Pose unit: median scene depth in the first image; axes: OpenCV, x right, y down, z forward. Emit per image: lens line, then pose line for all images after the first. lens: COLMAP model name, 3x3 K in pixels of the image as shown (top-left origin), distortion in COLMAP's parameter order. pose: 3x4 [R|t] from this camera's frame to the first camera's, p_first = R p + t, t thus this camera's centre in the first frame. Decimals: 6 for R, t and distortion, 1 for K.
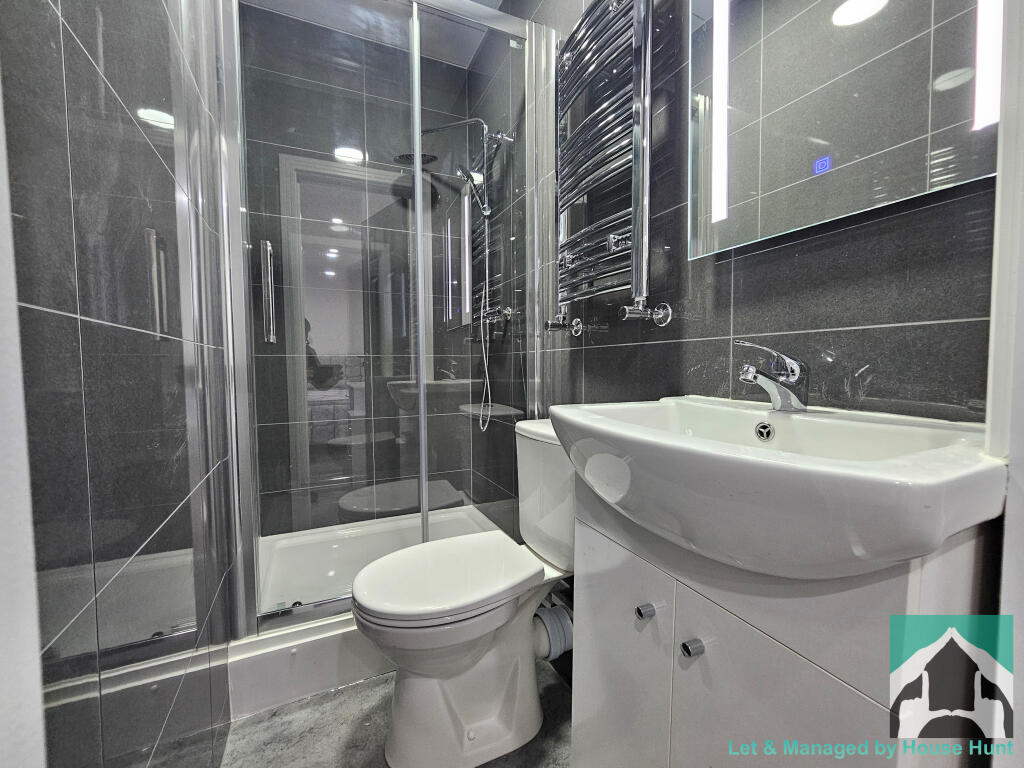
lens RADIAL K [[420.7, 0, 509.7], [0, 420.7, 383.3], [0, 0, 1]] dist [-0.000129, -0.000042]
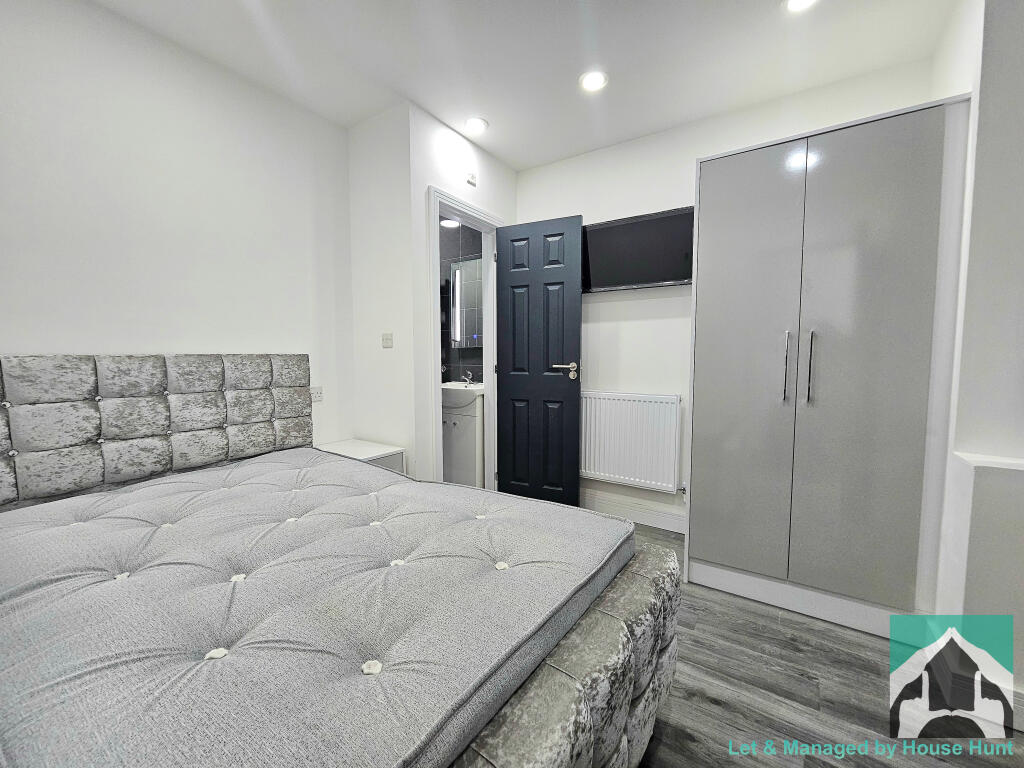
lens RADIAL K [[420.7, 0, 512.6], [0, 420.7, 384.9], [0, 0, 1]] dist [-0.000129, -0.000042]
pose [[0.863518, -0.037268, 0.502938, -1.305491], [0.025139, 0.999207, 0.030879, -0.059529], [-0.503690, -0.014021, 0.863771, -3.261521]]
